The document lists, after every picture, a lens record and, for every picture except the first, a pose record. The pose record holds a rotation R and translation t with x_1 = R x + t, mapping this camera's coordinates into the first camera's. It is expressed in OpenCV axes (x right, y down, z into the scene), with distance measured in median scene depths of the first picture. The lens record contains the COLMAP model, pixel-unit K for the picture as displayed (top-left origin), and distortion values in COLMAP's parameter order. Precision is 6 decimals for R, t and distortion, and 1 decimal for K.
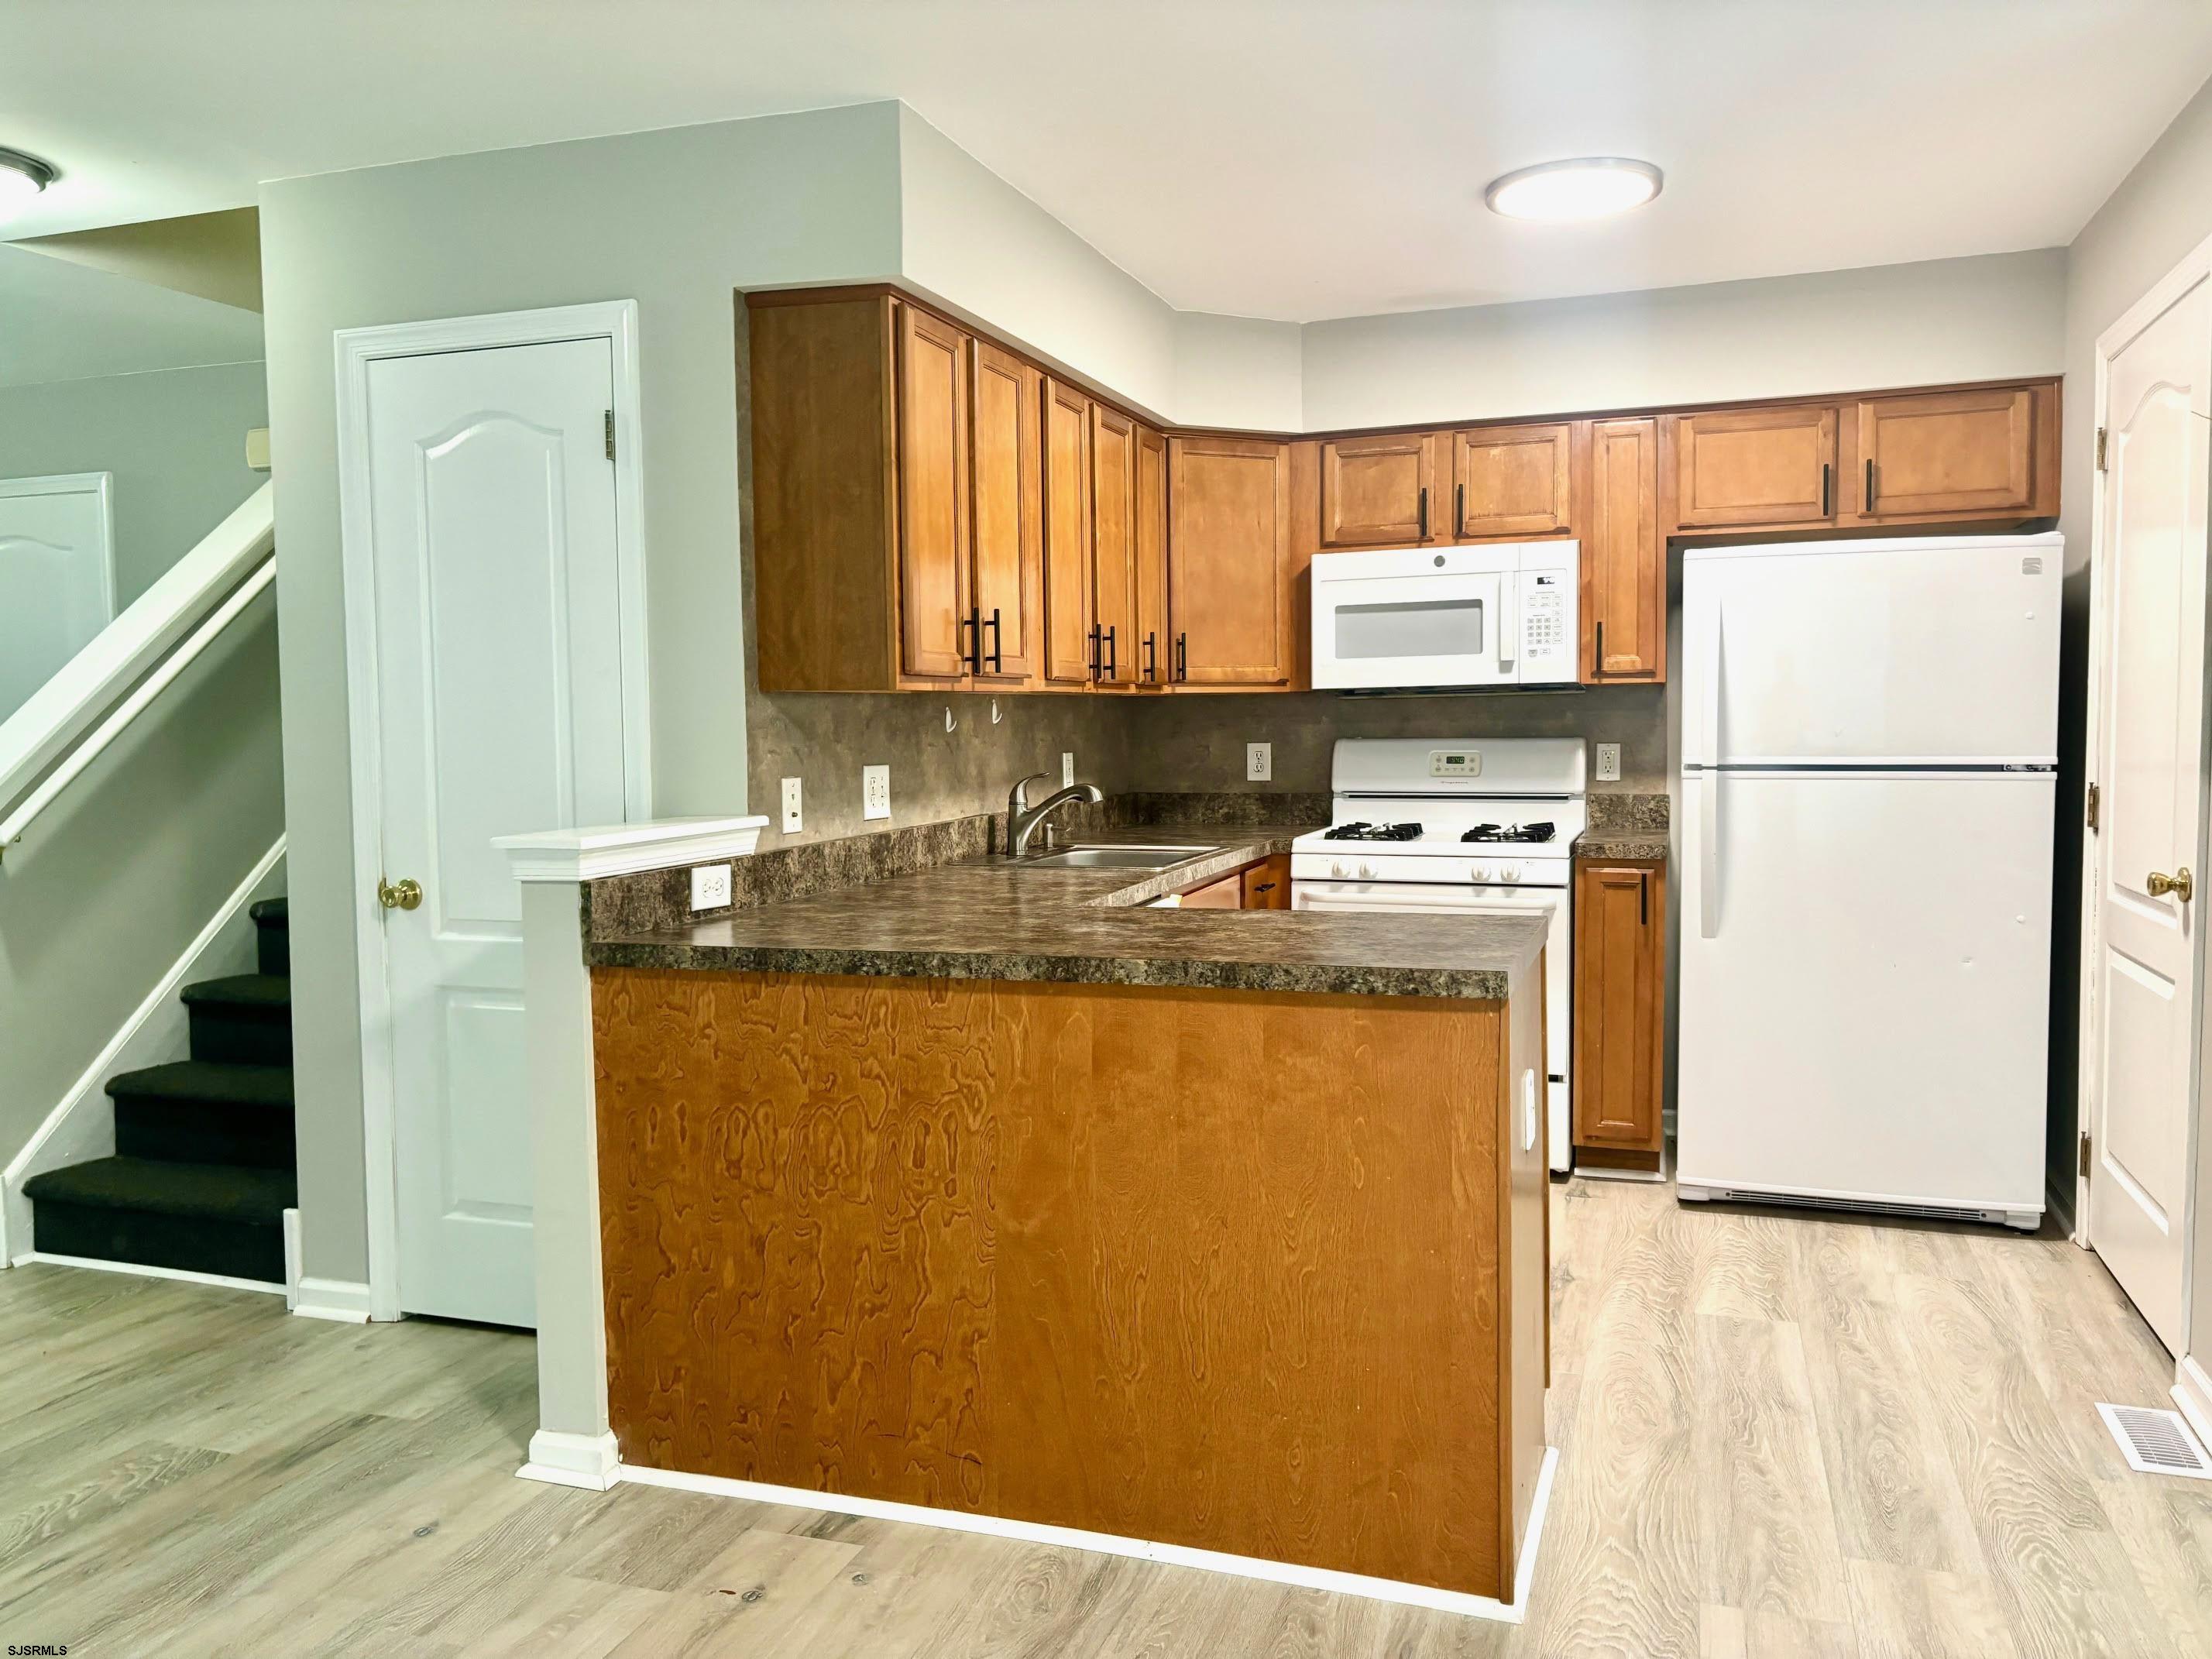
lens RADIAL K [[1676.4, 0, 1094.0], [0, 1676.4, 821.4], [0, 0, 1]] dist [0.017847, -0.003720]
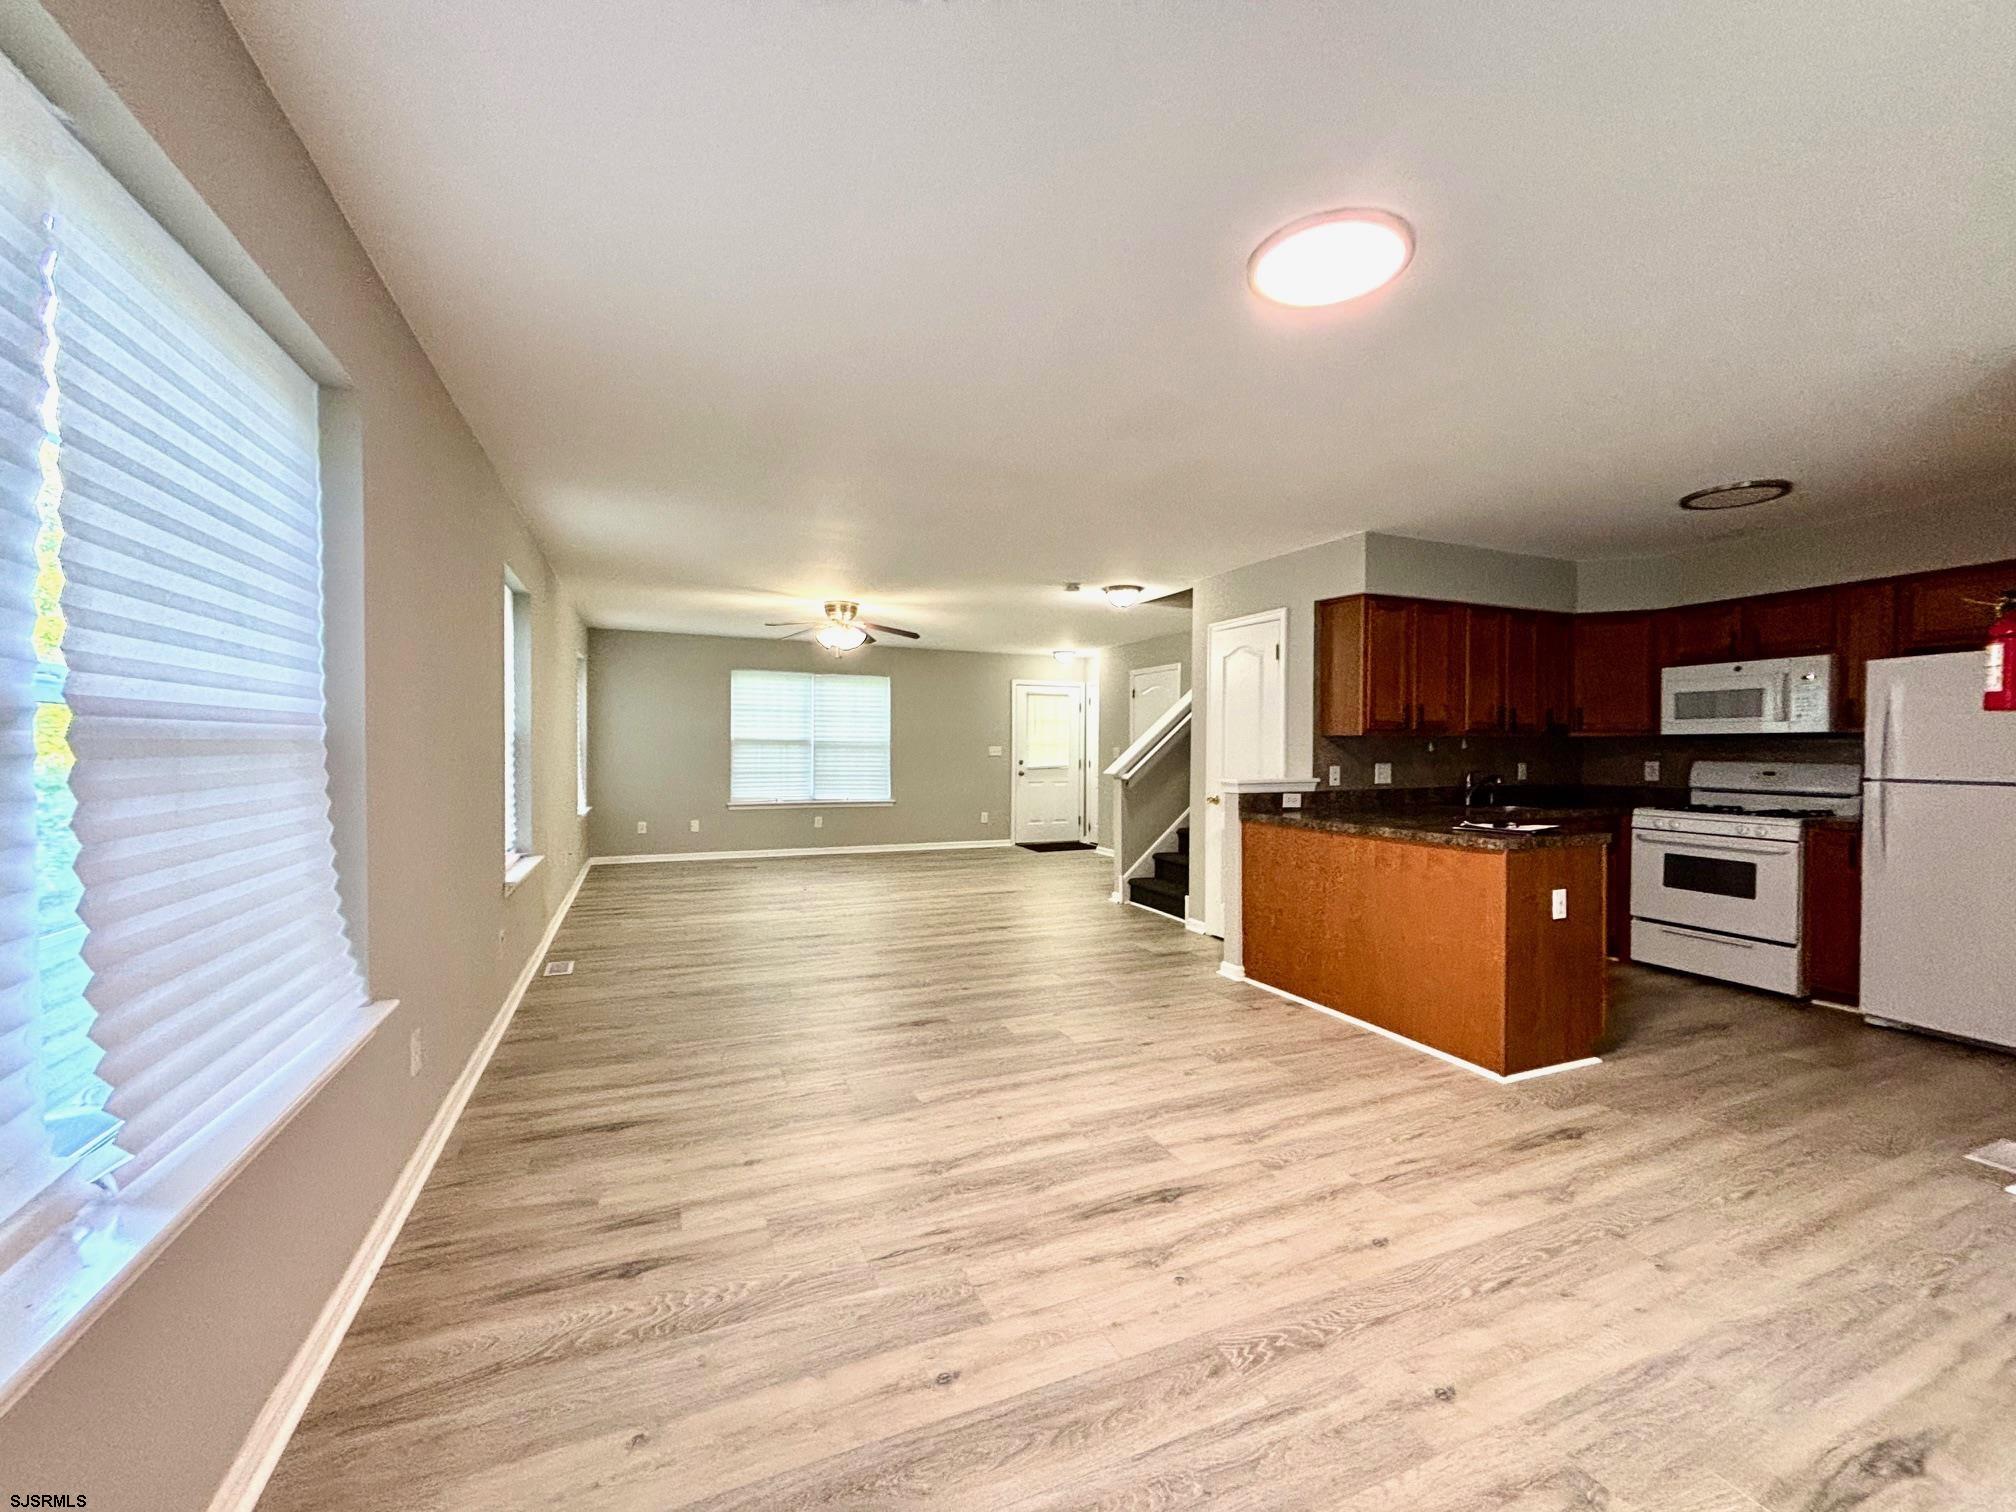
lens RADIAL K [[816.2, 0, 1008.7], [0, 816.2, 751.2], [0, 0, 1]] dist [0.004759, 0.000833]
pose [[0.676385, 0.019410, -0.736293, 0.381272], [-0.058879, 0.997878, -0.027782, 0.016306], [0.734191, 0.062144, 0.676093, -0.280833]]
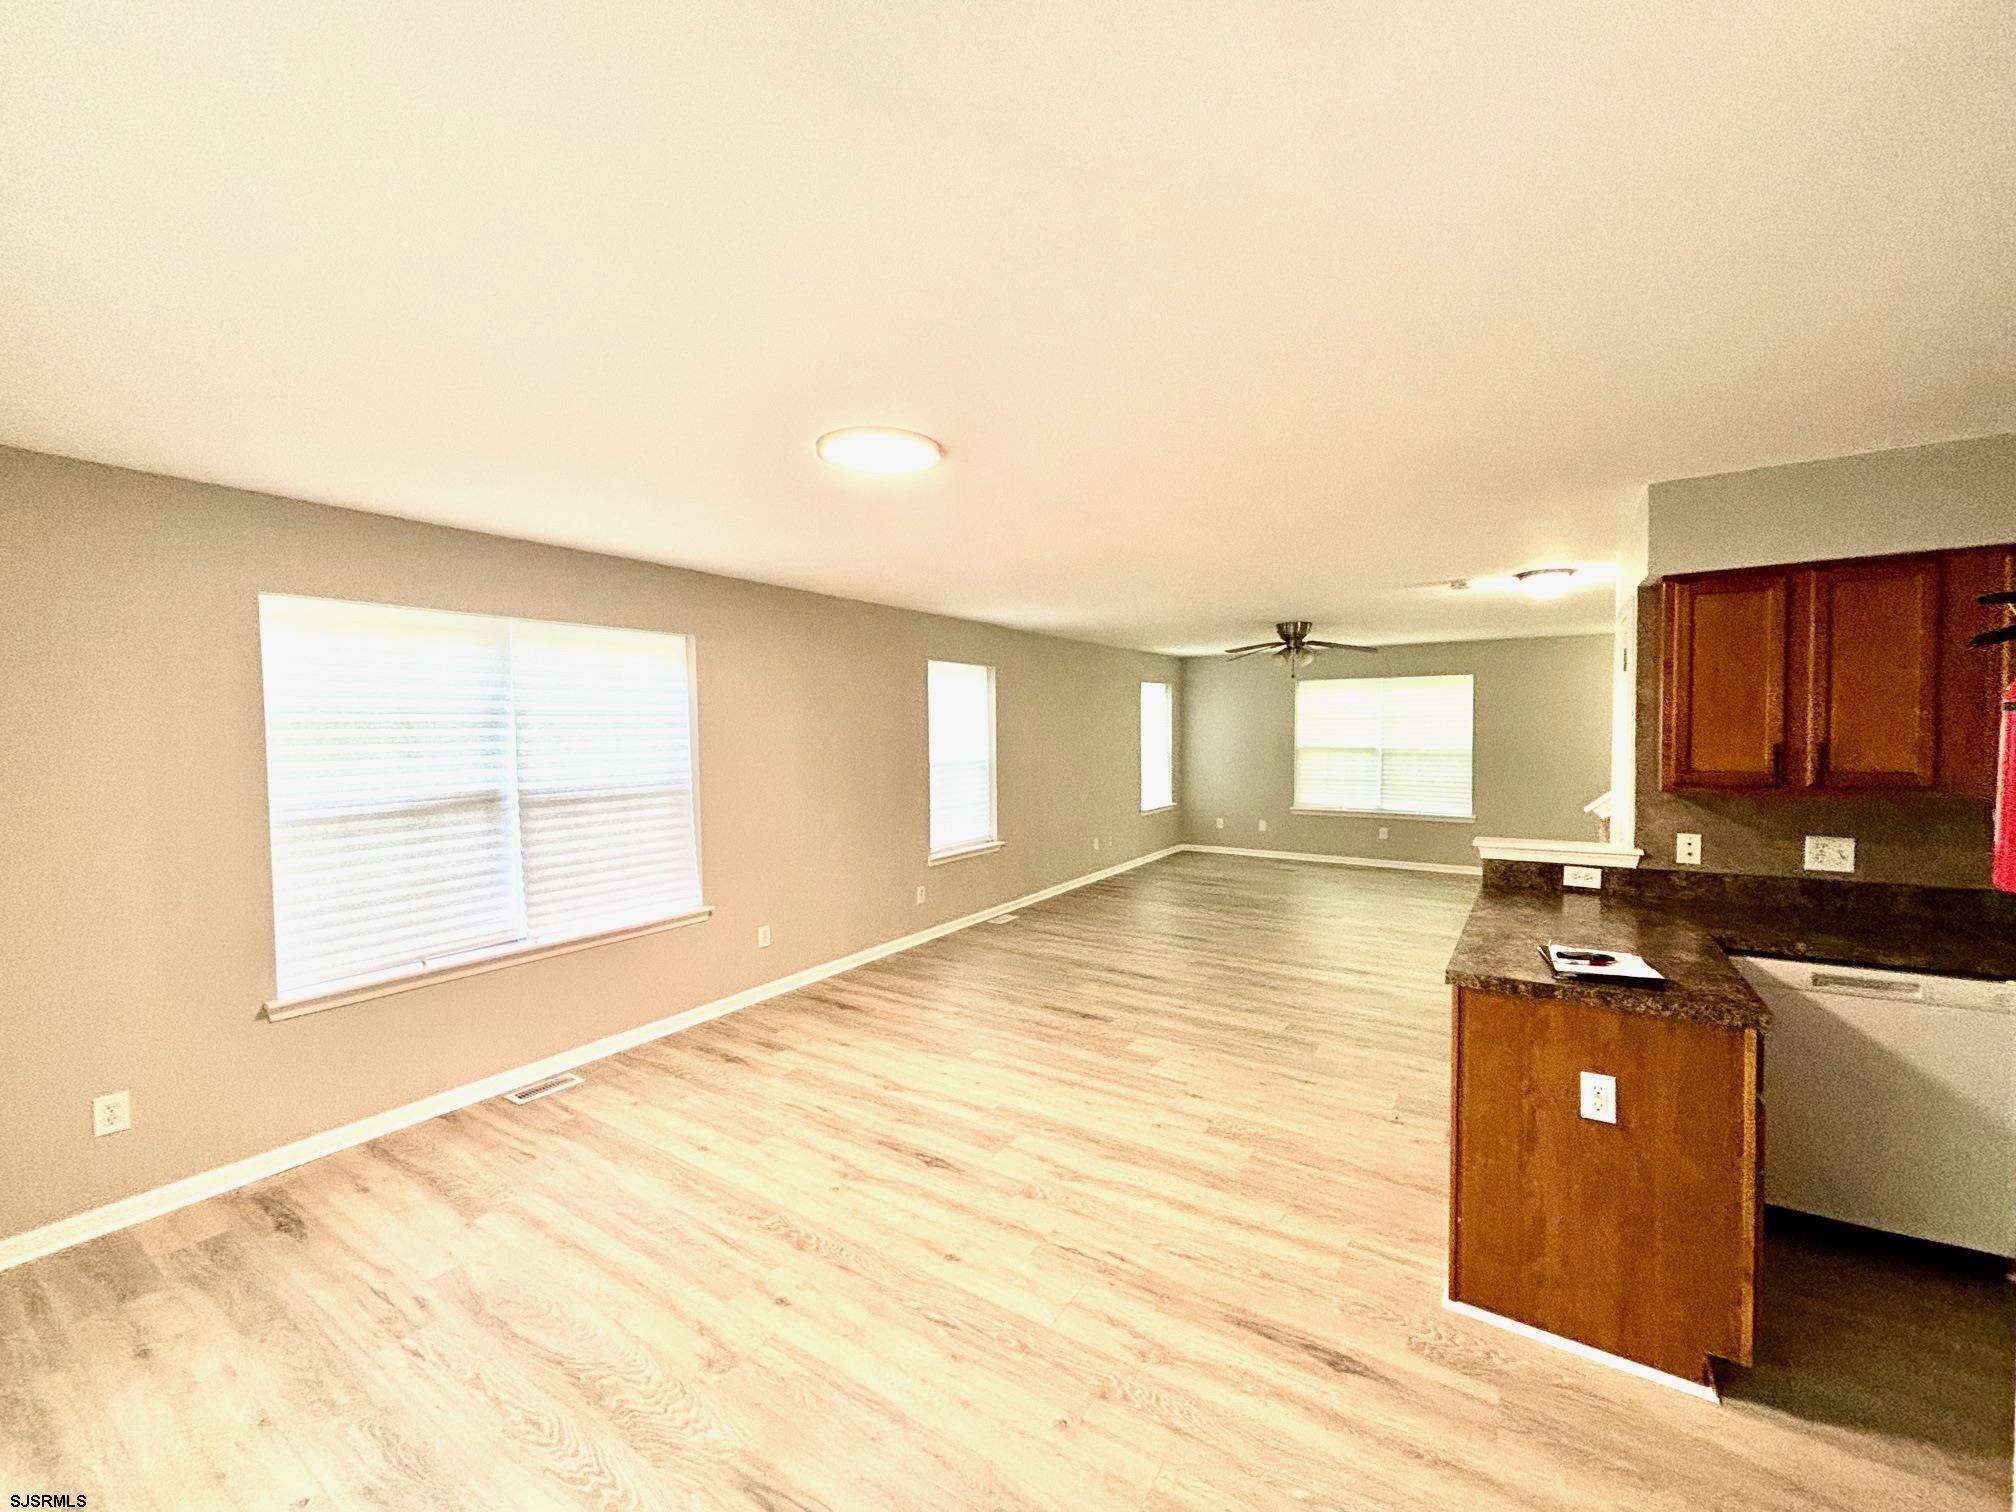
lens RADIAL K [[816.2, 0, 1002.8], [0, 816.2, 752.7], [0, 0, 1]] dist [0.004759, 0.000833]
pose [[-0.242468, 0.042775, -0.969216, 0.715926], [-0.047993, 0.997275, 0.056020, -0.106460], [0.968972, 0.060099, -0.239755, 0.395850]]
